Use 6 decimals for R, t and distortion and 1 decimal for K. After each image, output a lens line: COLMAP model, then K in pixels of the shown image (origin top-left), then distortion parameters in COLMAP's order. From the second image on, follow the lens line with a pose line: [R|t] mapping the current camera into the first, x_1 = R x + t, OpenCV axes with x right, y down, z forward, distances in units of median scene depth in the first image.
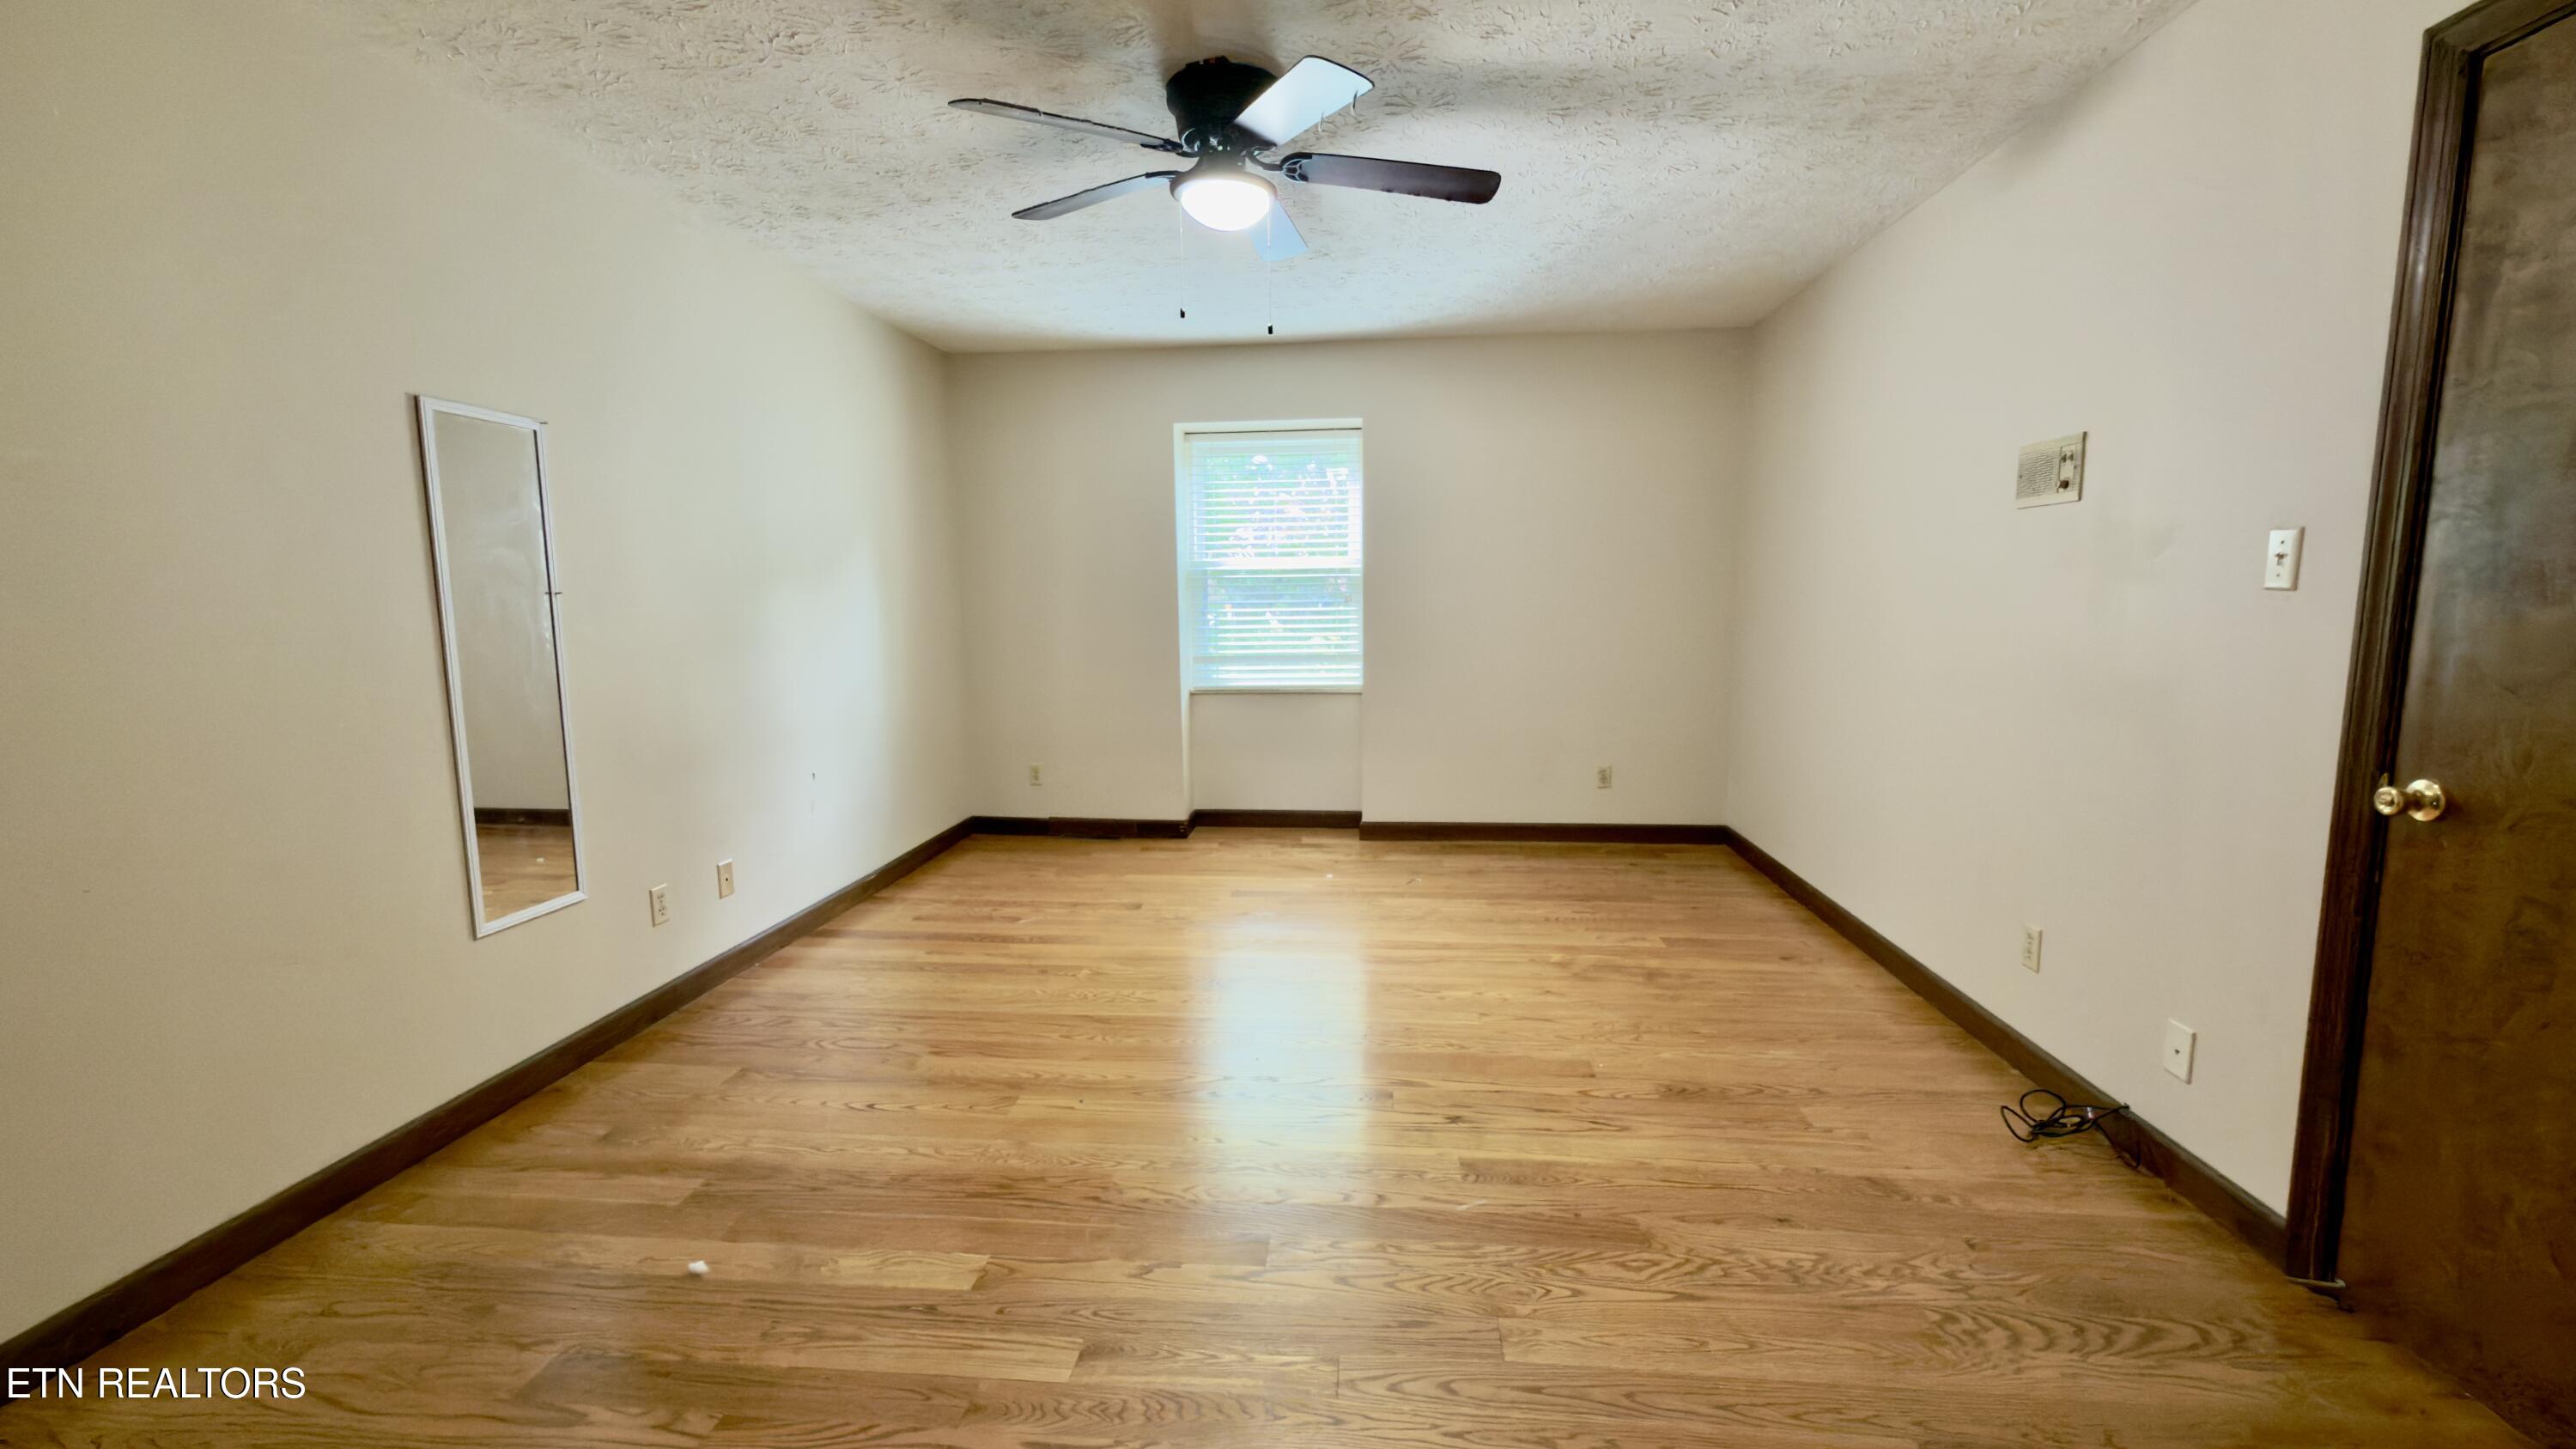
lens RADIAL K [[1026.8, 0, 1288.0], [0, 1026.8, 724.5], [0, 0, 1]] dist [-0.000792, 0.000093]
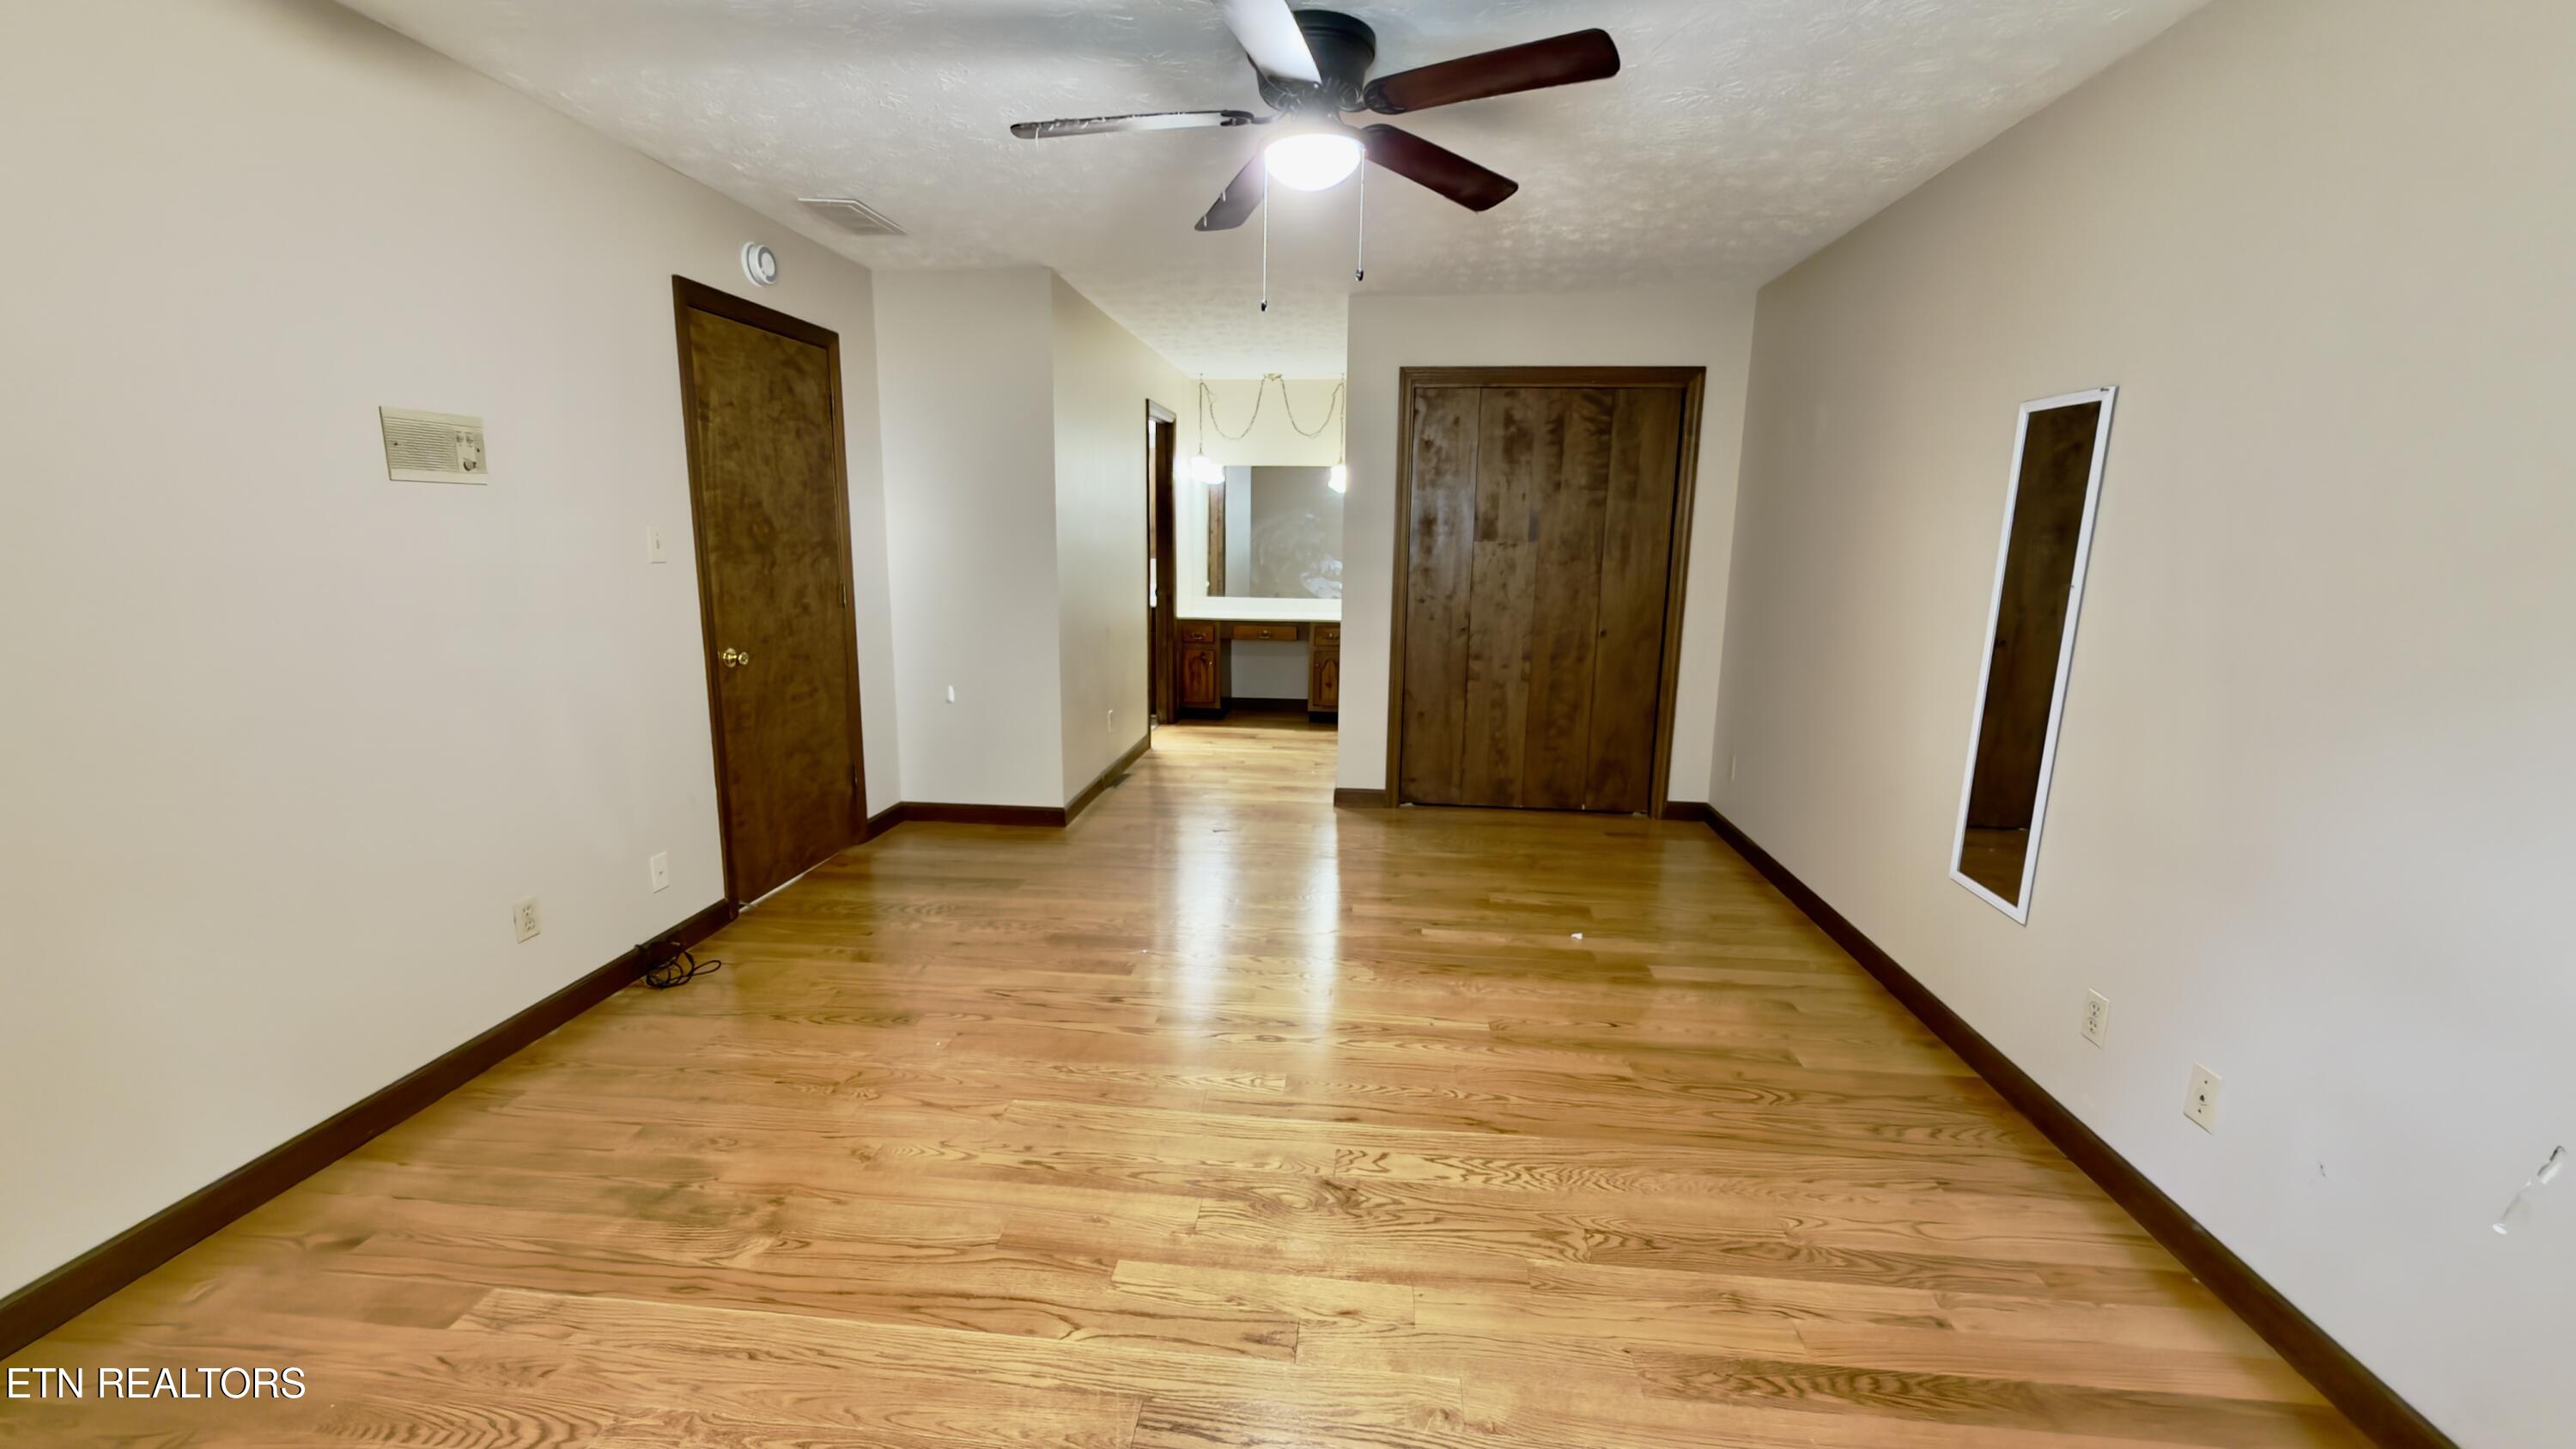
lens RADIAL K [[1026.8, 0, 1288.0], [0, 1026.8, 724.5], [0, 0, 1]] dist [-0.000792, 0.000093]
pose [[-0.999978, -0.005331, -0.004063, -0.036819], [-0.006339, 0.949165, 0.314716, -0.318555], [0.002179, 0.314735, -0.949177, 2.056728]]
